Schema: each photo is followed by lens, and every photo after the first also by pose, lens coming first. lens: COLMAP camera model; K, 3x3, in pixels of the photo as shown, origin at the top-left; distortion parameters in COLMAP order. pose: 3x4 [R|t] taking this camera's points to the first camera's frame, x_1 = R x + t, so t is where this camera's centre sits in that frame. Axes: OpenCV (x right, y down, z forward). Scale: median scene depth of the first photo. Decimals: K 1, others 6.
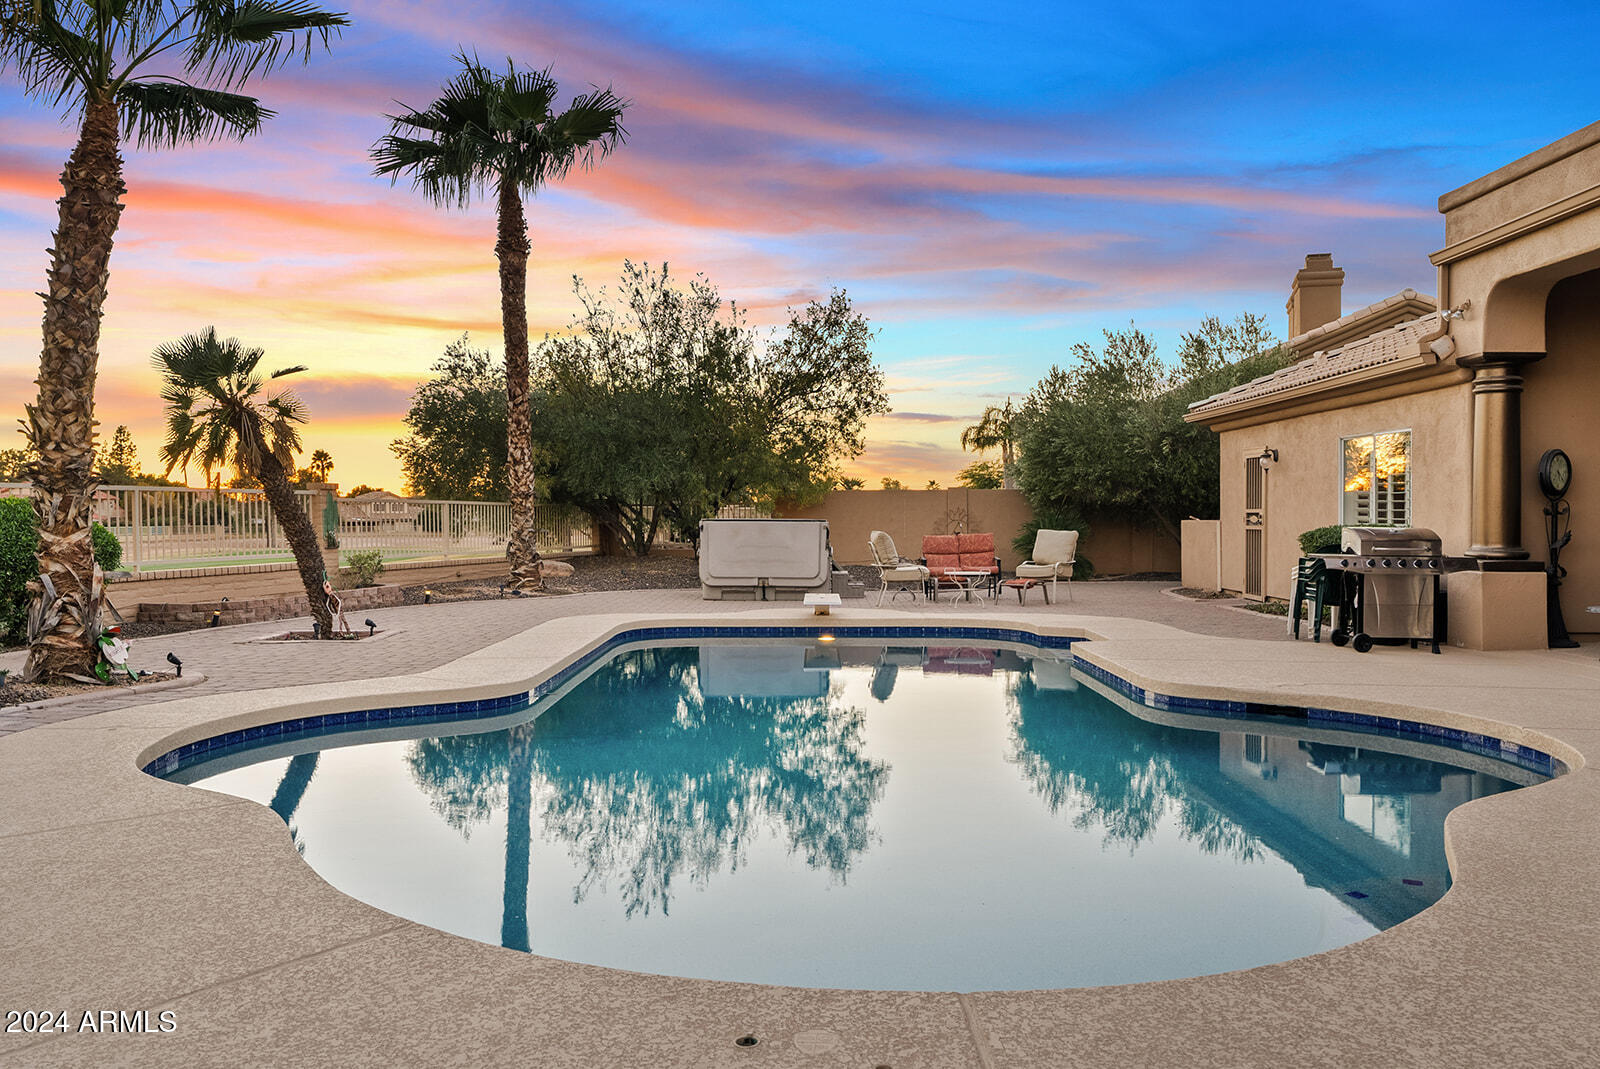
lens RADIAL K [[1250.0, 0, 800.5], [0, 1250.0, 523.0], [0, 0, 1]] dist [0.004492, -0.002972]
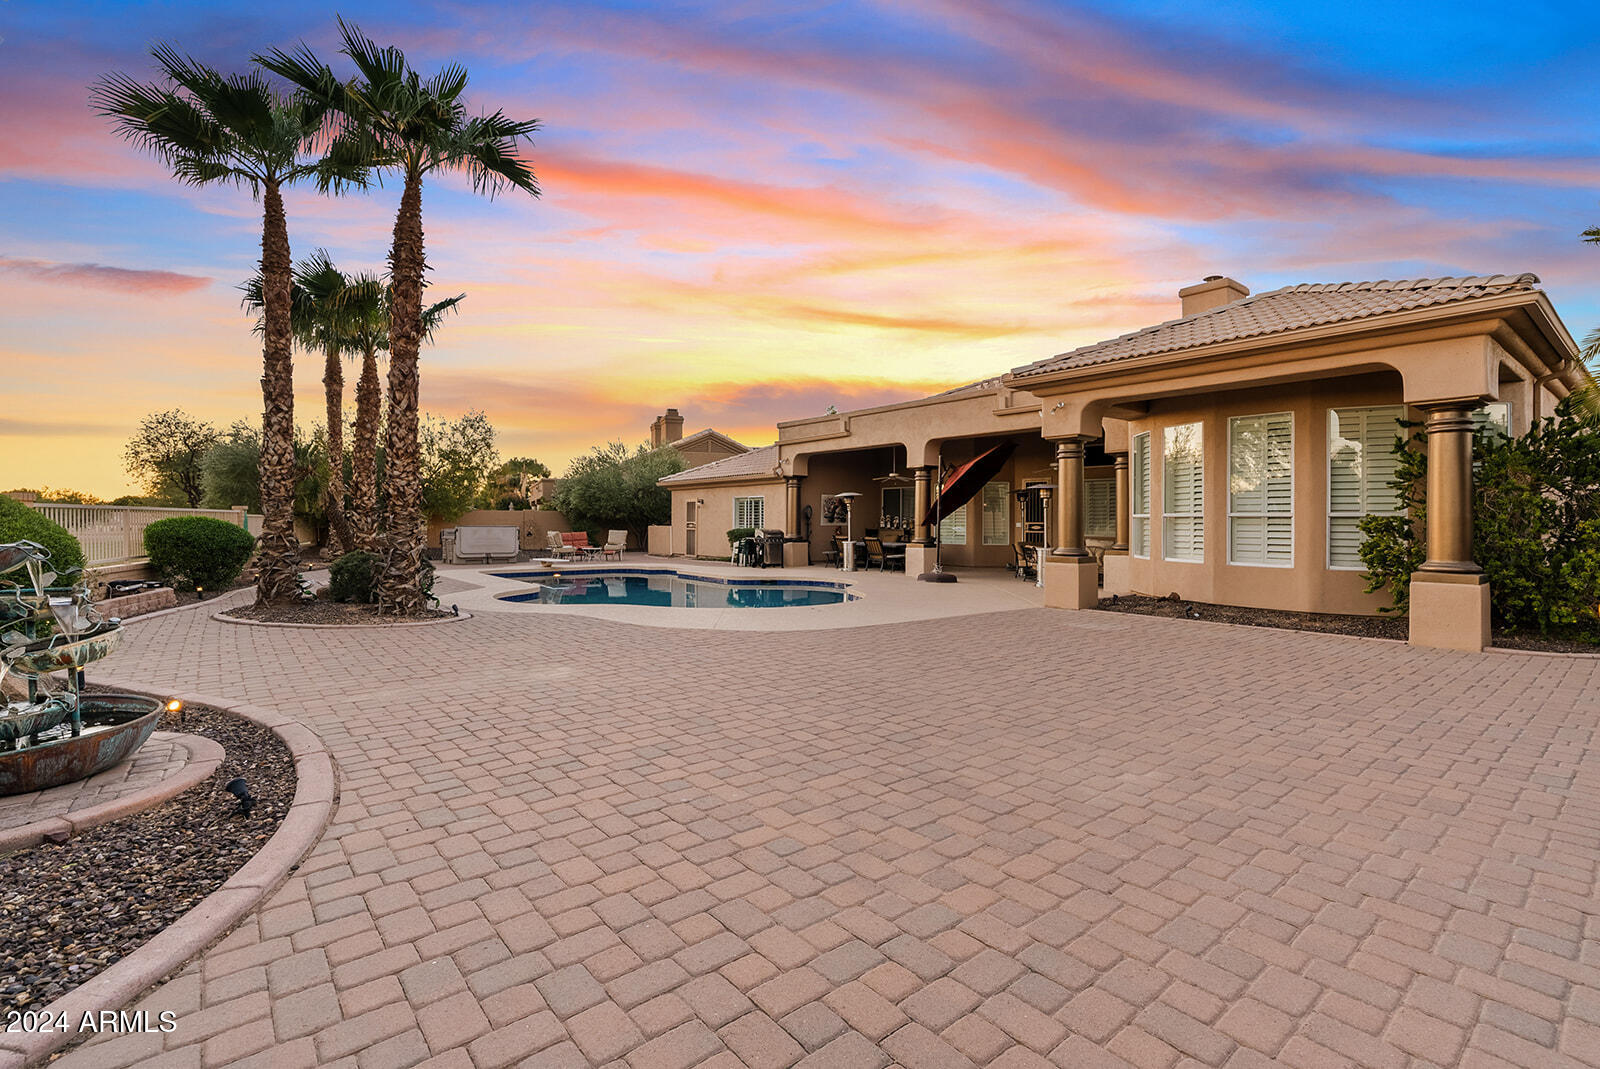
lens RADIAL K [[725.4, 0, 806.0], [0, 725.4, 521.5], [0, 0, 1]] dist [-0.001615, 0.000084]
pose [[0.775194, 0.003643, 0.631712, -0.365247], [-0.000206, 0.999985, -0.005514, -0.003393], [-0.631723, 0.004144, 0.775183, -0.284098]]
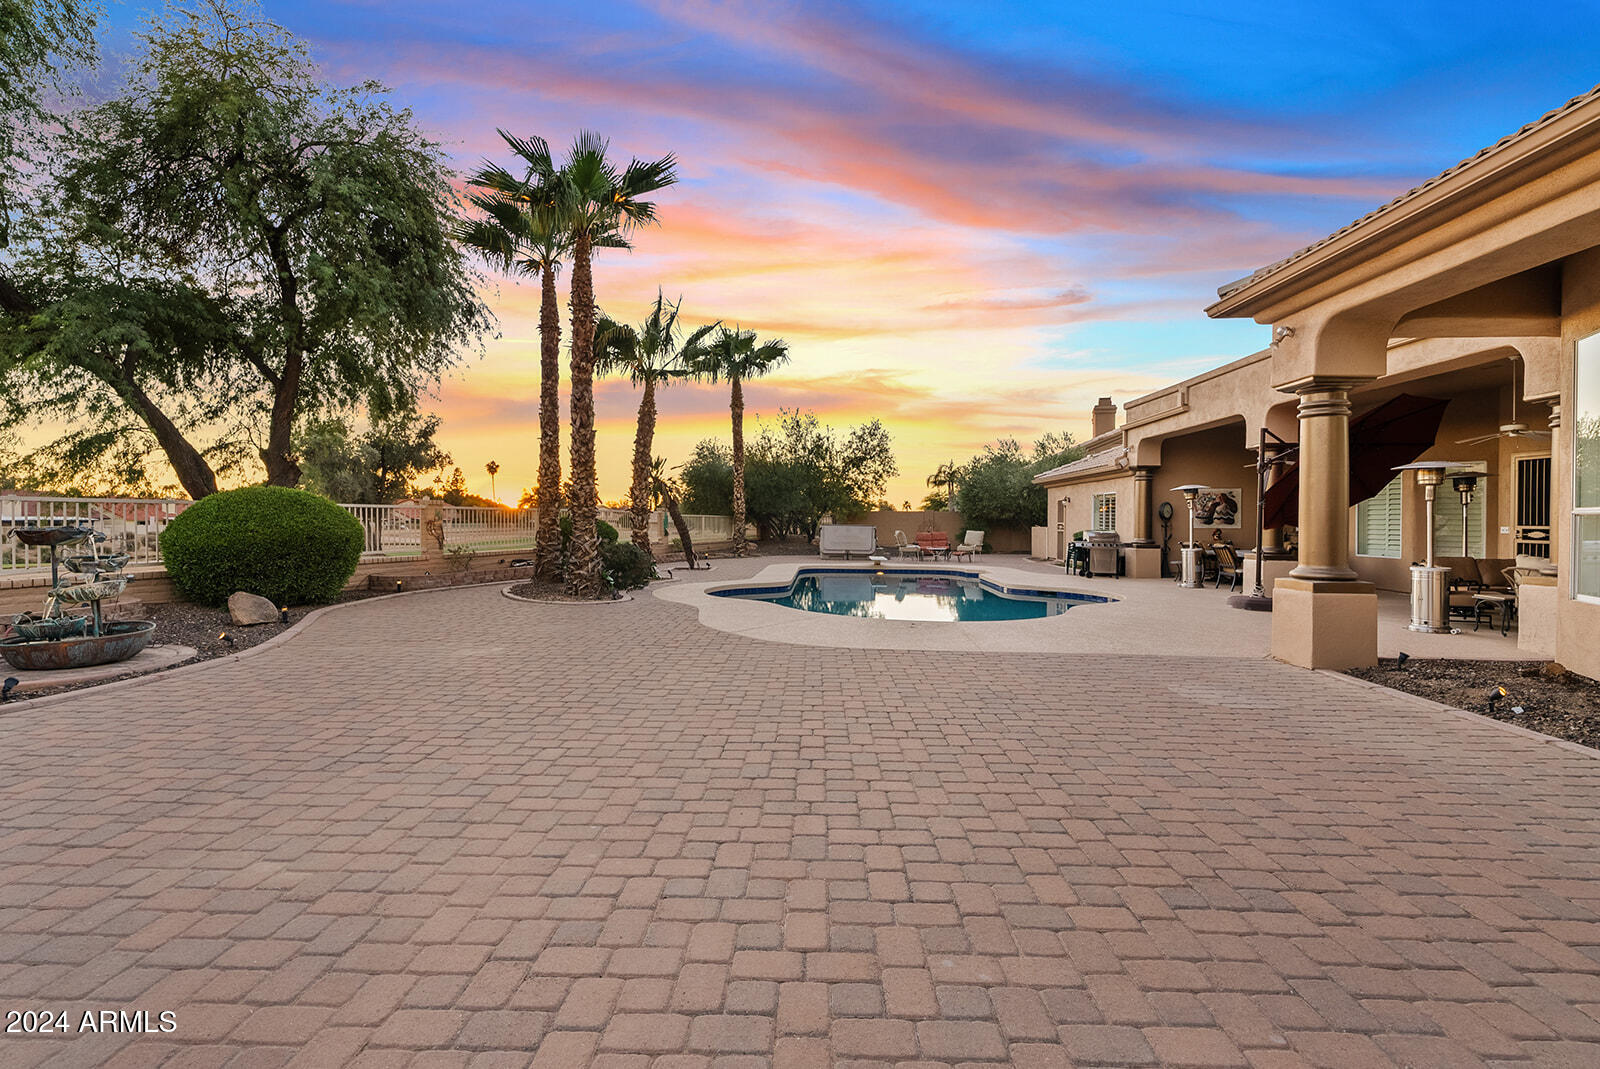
lens RADIAL K [[725.4, 0, 806.0], [0, 725.4, 521.5], [0, 0, 1]] dist [-0.001615, 0.000084]
pose [[0.999491, 0.009257, -0.030535, -0.061916], [-0.009375, 0.999949, -0.003722, -0.003500], [0.030499, 0.004007, 0.999527, -0.326339]]
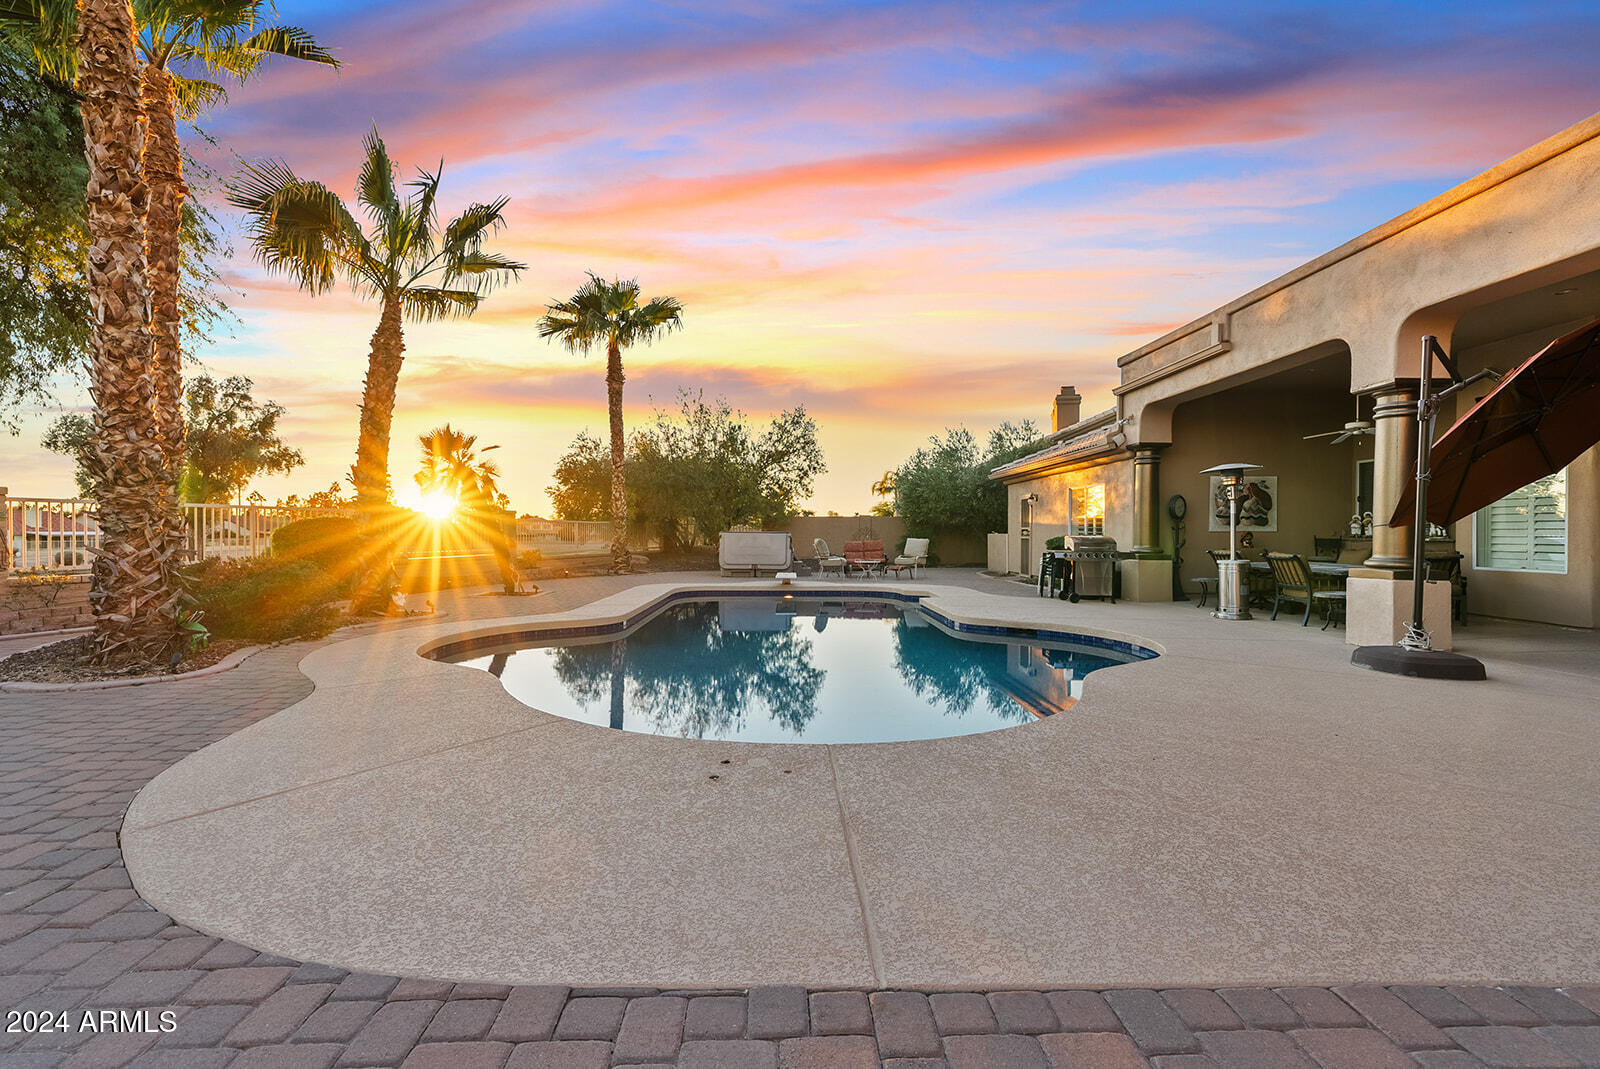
lens RADIAL K [[721.5, 0, 800.0], [0, 721.5, 534.5], [0, 0, 1]] dist [-0.000669, 0.000162]
pose [[0.999655, 0.004262, 0.025935, 0.007585], [-0.004170, 0.999985, -0.003602, 0.004038], [-0.025949, 0.003492, 0.999657, -0.036416]]
